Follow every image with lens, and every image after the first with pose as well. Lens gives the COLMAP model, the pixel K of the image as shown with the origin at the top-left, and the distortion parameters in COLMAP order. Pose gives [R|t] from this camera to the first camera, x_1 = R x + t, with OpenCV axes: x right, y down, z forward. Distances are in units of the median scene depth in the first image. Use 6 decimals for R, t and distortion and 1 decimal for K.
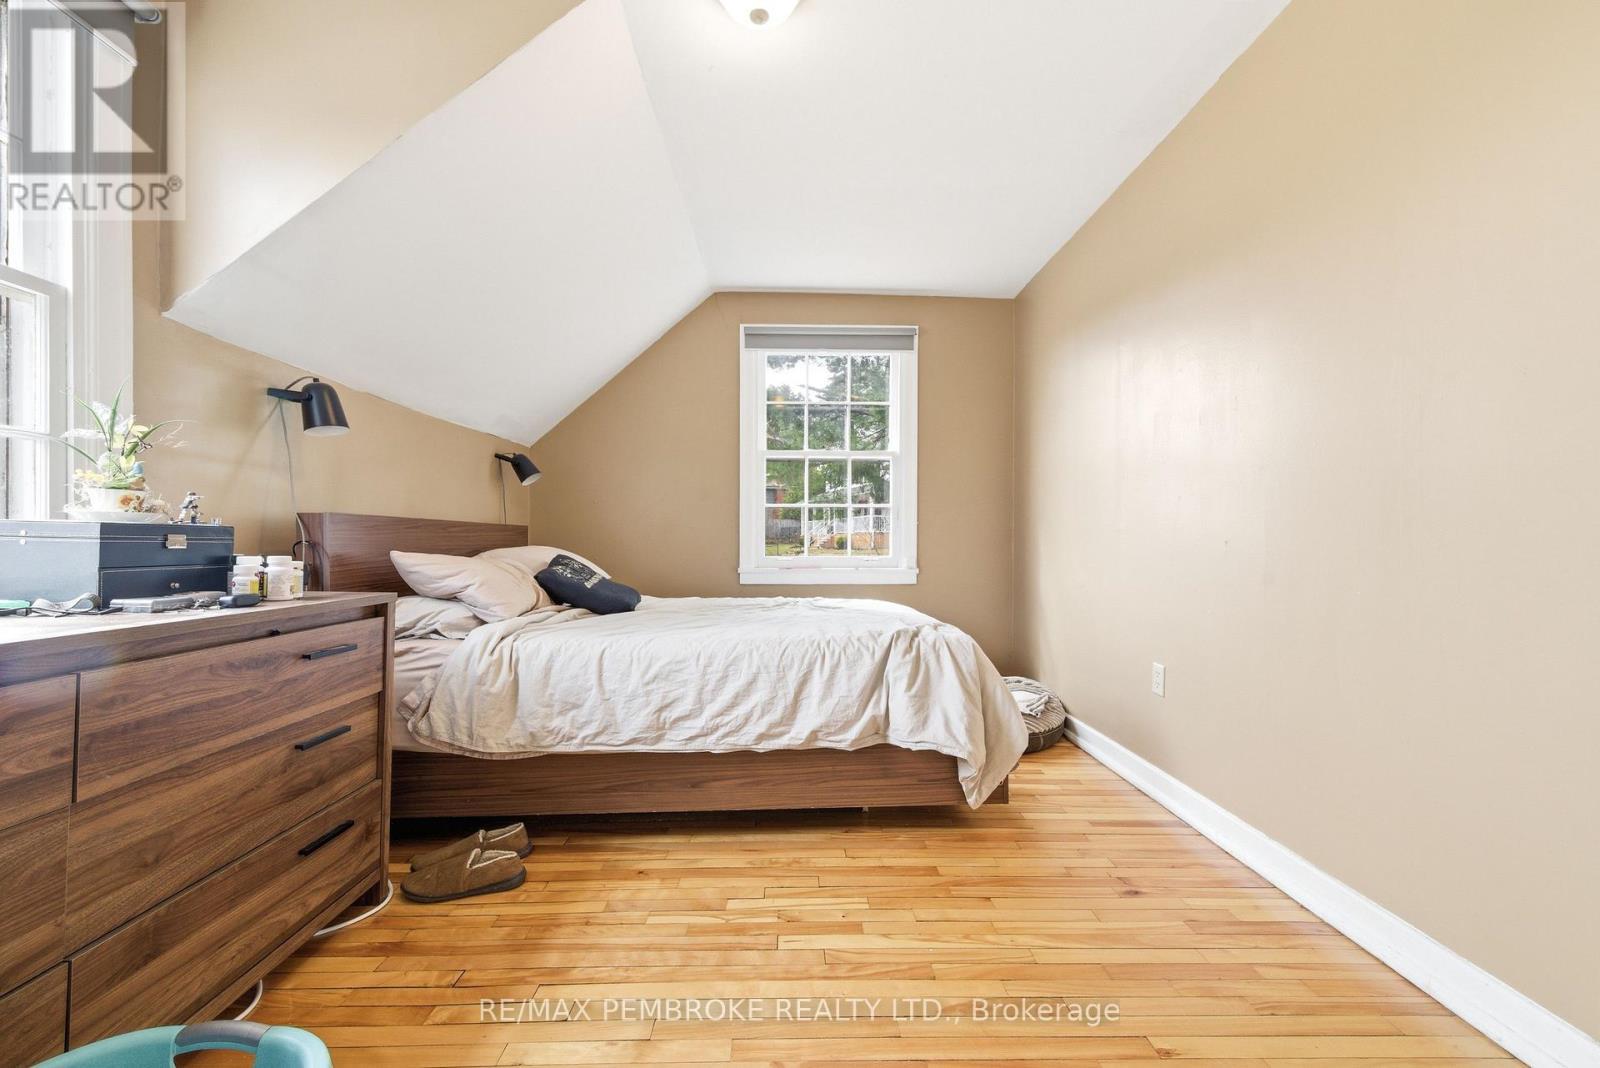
lens RADIAL K [[632.2, 0, 815.7], [0, 632.2, 539.2], [0, 0, 1]] dist [0.003554, -0.000472]
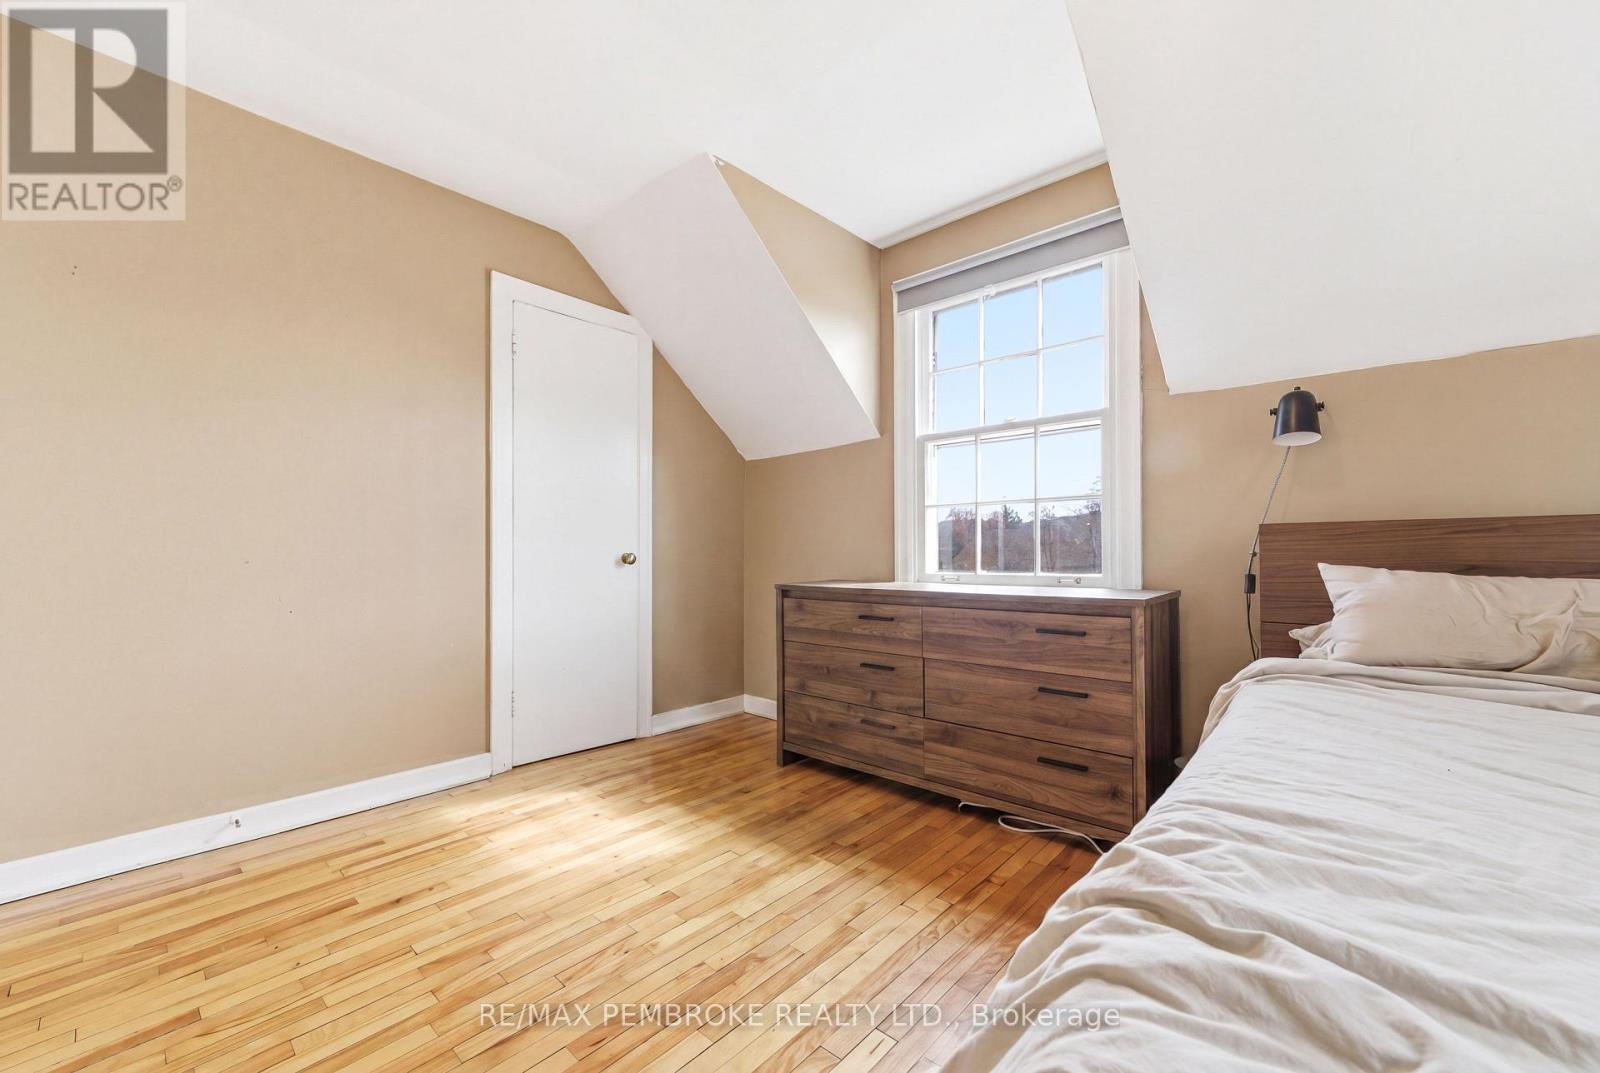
lens RADIAL K [[632.2, 0, 799.8], [0, 632.2, 550.0], [0, 0, 1]] dist [0.003554, -0.000472]
pose [[-0.709924, -0.004999, -0.704260, 0.474742], [0.007952, 0.999854, -0.015114, 0.009315], [0.704233, -0.016330, -0.709781, 1.198949]]
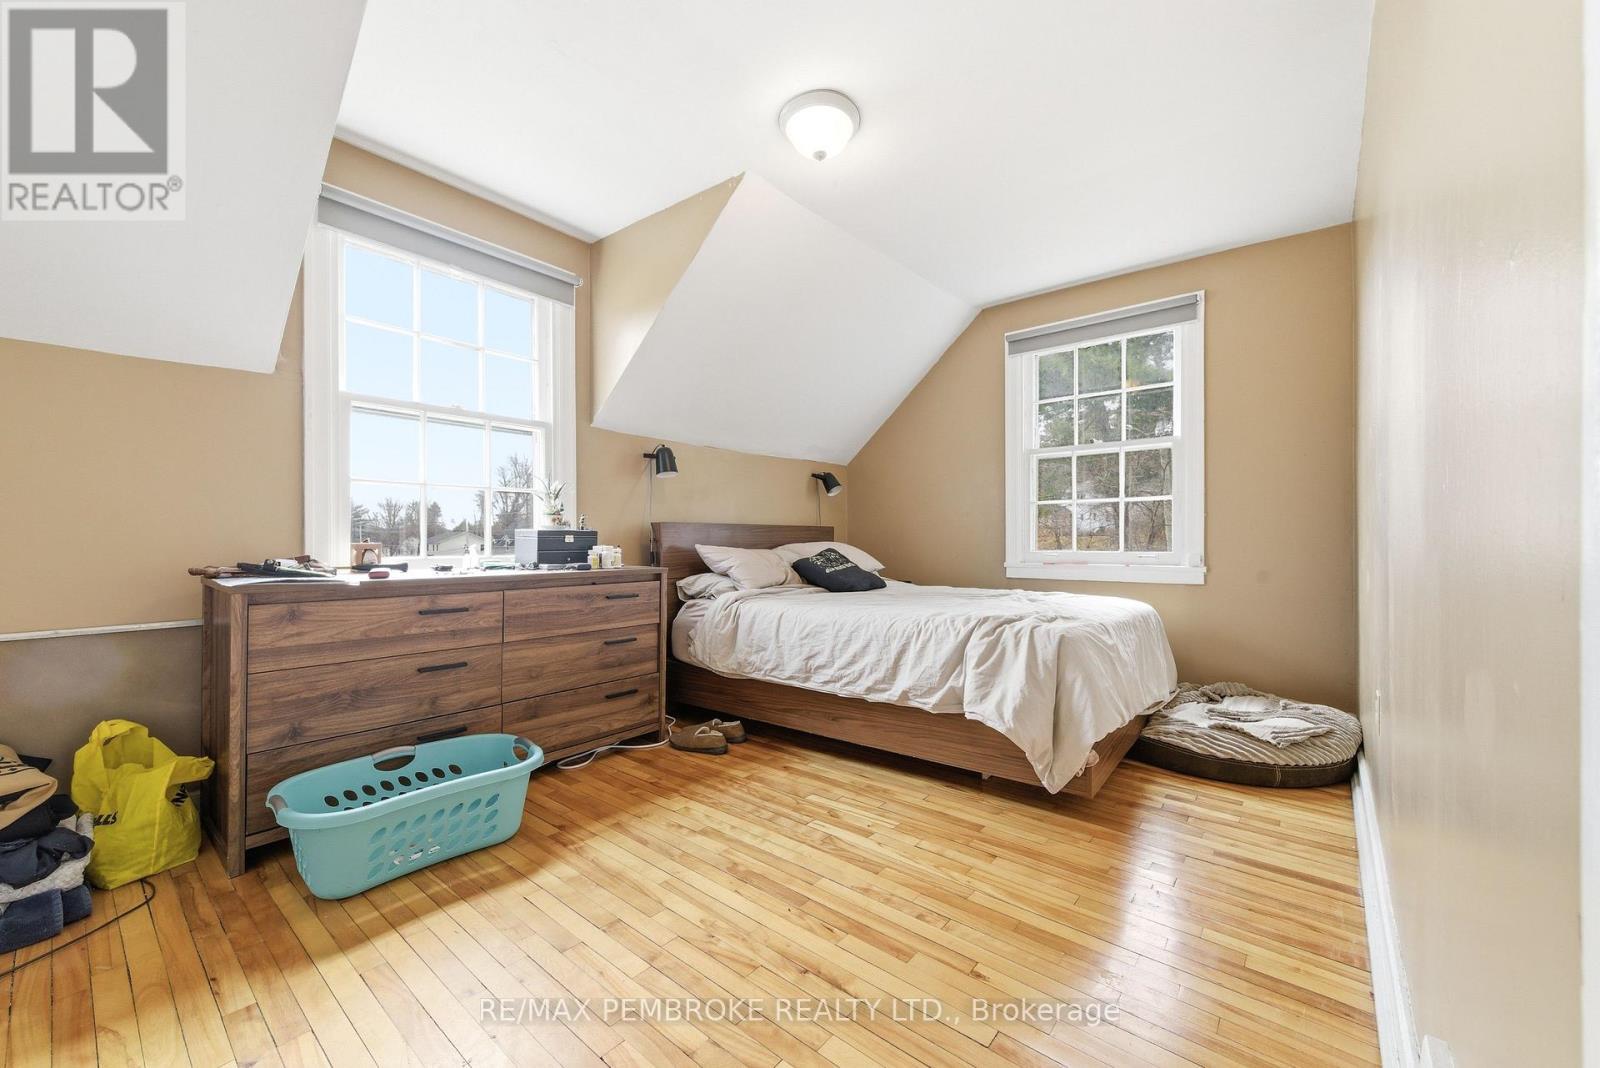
lens RADIAL K [[632.2, 0, 808.4], [0, 632.2, 538.7], [0, 0, 1]] dist [0.003554, -0.000472]
pose [[0.753644, -0.005760, -0.657258, 0.676650], [0.007091, 0.999975, -0.000634, 0.007559], [0.657245, -0.004183, 0.753665, -0.044631]]
